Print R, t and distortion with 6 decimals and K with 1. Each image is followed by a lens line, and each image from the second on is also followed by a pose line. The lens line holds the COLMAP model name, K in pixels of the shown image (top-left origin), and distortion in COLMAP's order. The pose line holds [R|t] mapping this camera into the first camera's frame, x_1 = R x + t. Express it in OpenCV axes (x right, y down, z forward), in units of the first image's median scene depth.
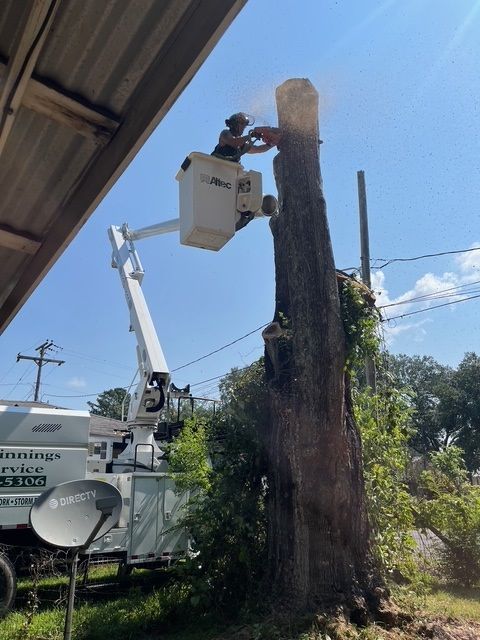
lens RADIAL K [[494.0, 0, 240.0], [0, 494.0, 320.0], [0, 0, 1]] dist [0.035601, -0.000746]
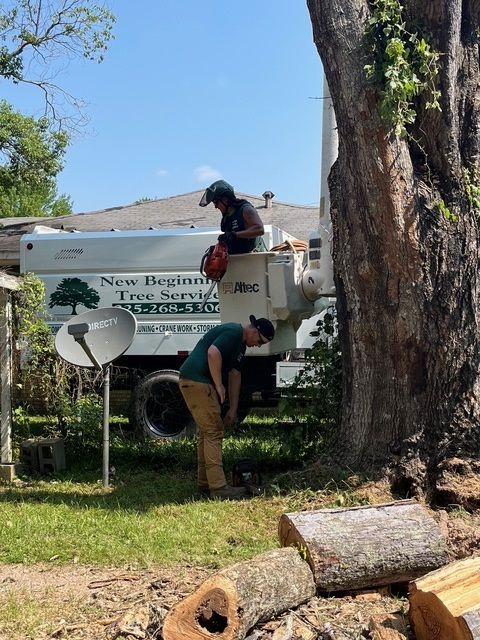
lens RADIAL K [[794.6, 0, 240.0], [0, 794.6, 320.0], [0, 0, 1]] dist [0.088772, -0.002503]
pose [[0.647082, 0.010449, -0.762349, 0.735835], [0.235955, 0.948072, 0.213273, 0.050836], [0.724990, -0.317885, 0.611015, 0.155364]]
